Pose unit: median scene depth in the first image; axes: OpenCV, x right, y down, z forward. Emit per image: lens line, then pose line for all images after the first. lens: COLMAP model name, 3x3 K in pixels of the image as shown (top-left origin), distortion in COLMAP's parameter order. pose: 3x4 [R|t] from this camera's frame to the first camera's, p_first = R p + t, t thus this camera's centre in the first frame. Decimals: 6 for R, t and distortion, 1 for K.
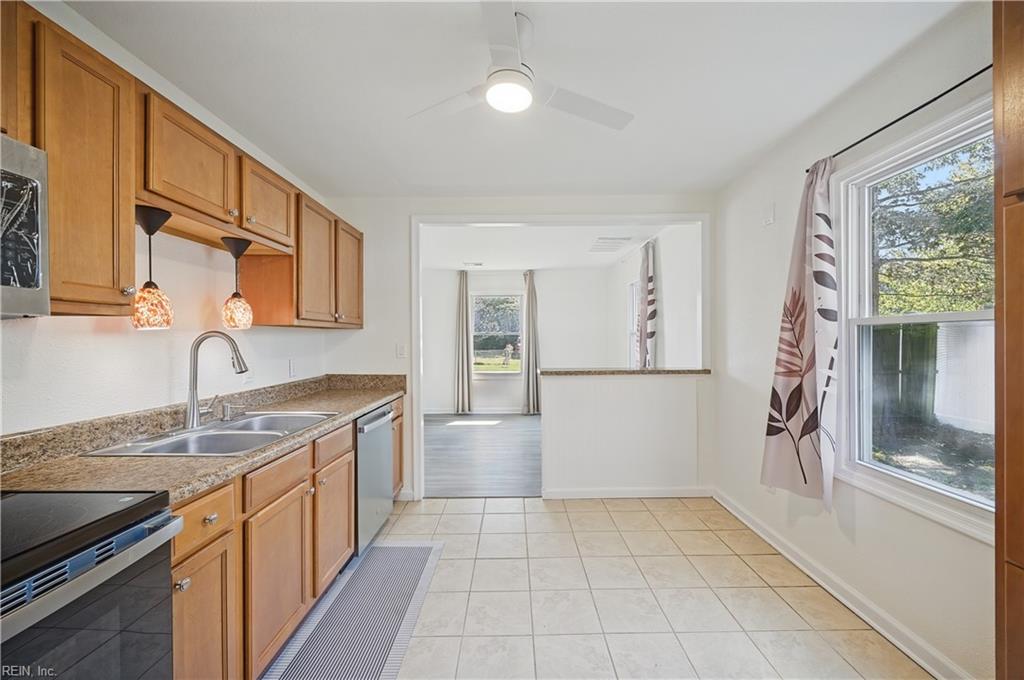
lens RADIAL K [[407.7, 0, 514.1], [0, 407.7, 339.6], [0, 0, 1]] dist [-0.003717, 0.002621]
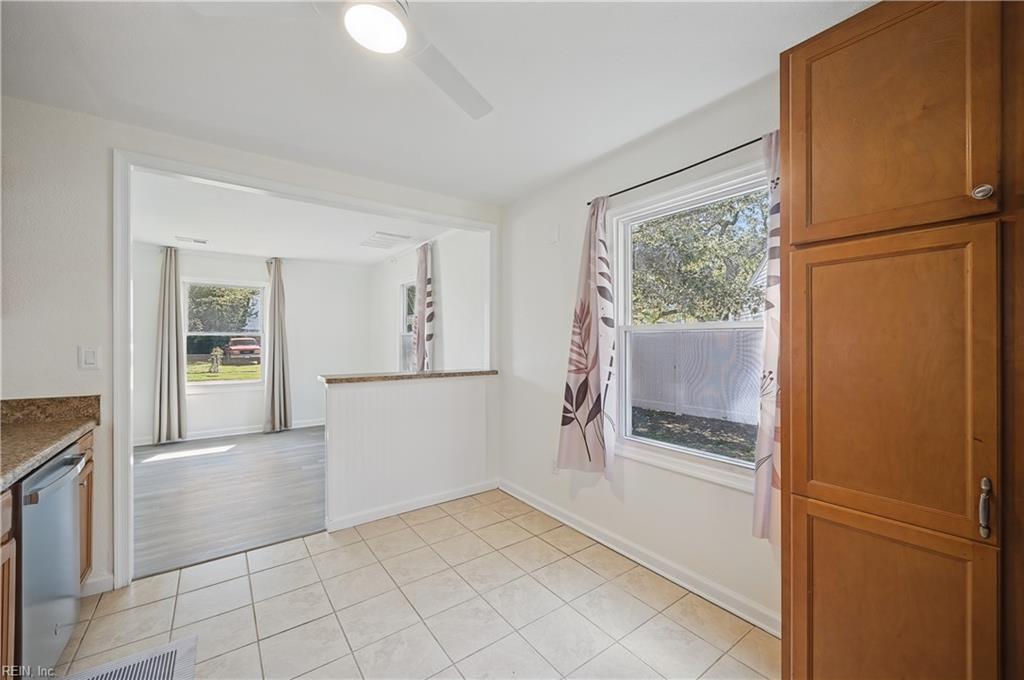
lens RADIAL K [[407.7, 0, 513.8], [0, 407.7, 340.3], [0, 0, 1]] dist [-0.003717, 0.002621]
pose [[0.807908, 0.005860, 0.589280, -0.125654], [-0.003157, 0.999979, -0.005616, 0.001420], [-0.589301, 0.002677, 0.807909, 0.108253]]
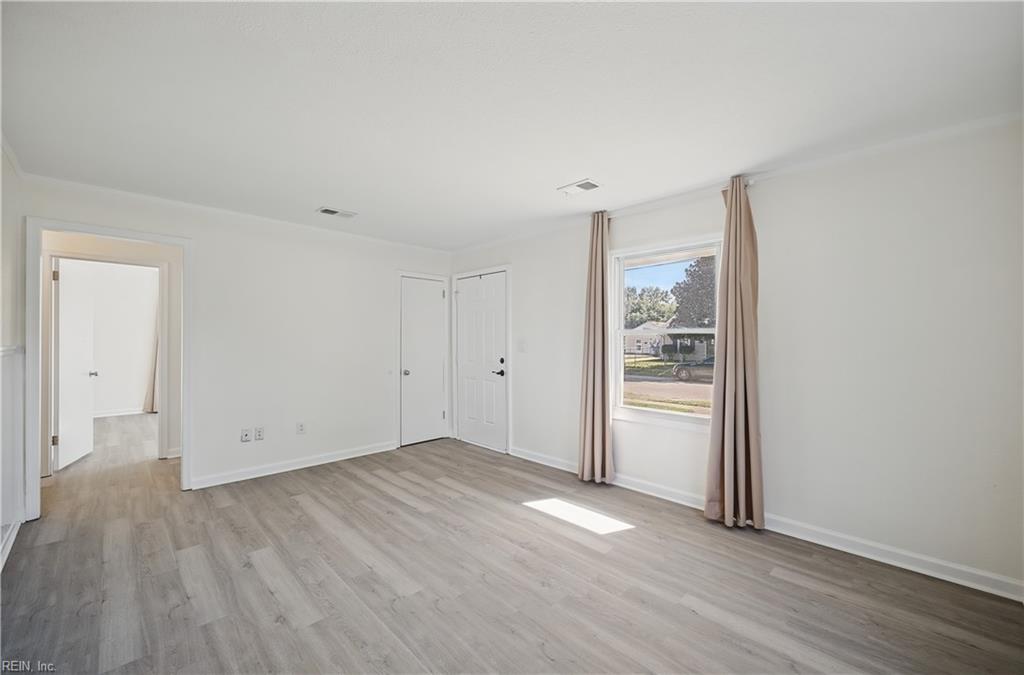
lens RADIAL K [[407.7, 0, 513.7], [0, 407.7, 339.2], [0, 0, 1]] dist [-0.003717, 0.002621]
pose [[0.709010, 0.009164, -0.705139, 0.384032], [-0.013981, 0.999902, -0.001063, -0.002307], [0.705060, 0.010612, 0.709068, 1.209179]]
